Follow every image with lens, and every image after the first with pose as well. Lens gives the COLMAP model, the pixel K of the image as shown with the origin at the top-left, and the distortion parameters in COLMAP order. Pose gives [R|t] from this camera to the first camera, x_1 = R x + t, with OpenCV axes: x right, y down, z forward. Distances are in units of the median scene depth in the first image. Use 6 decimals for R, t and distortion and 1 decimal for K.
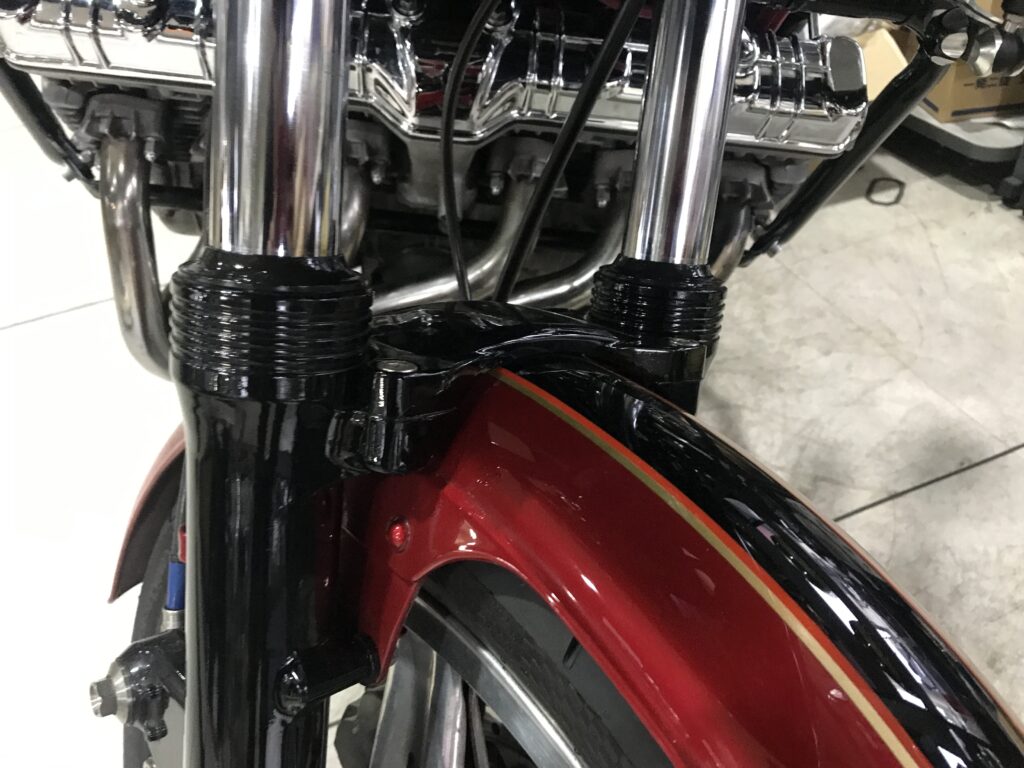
lens RADIAL K [[841.5, 0, 512.0], [0, 841.5, 384.0], [0, 0, 1]] dist [0.030191, -0.001227]
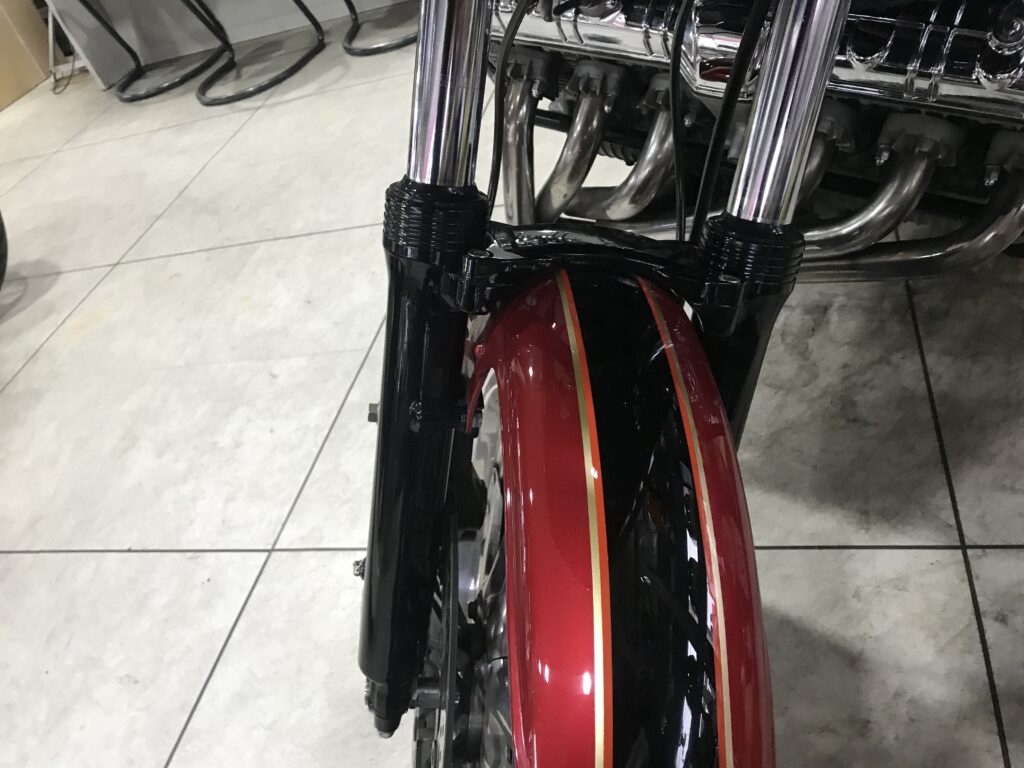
lens RADIAL K [[841.5, 0, 512.0], [0, 841.5, 384.0], [0, 0, 1]] dist [0.030191, -0.001227]
pose [[0.824451, 0.240028, -0.512510, 0.359480], [-0.187282, 0.970293, 0.153154, -0.016991], [0.534047, -0.030284, 0.844912, -0.186361]]
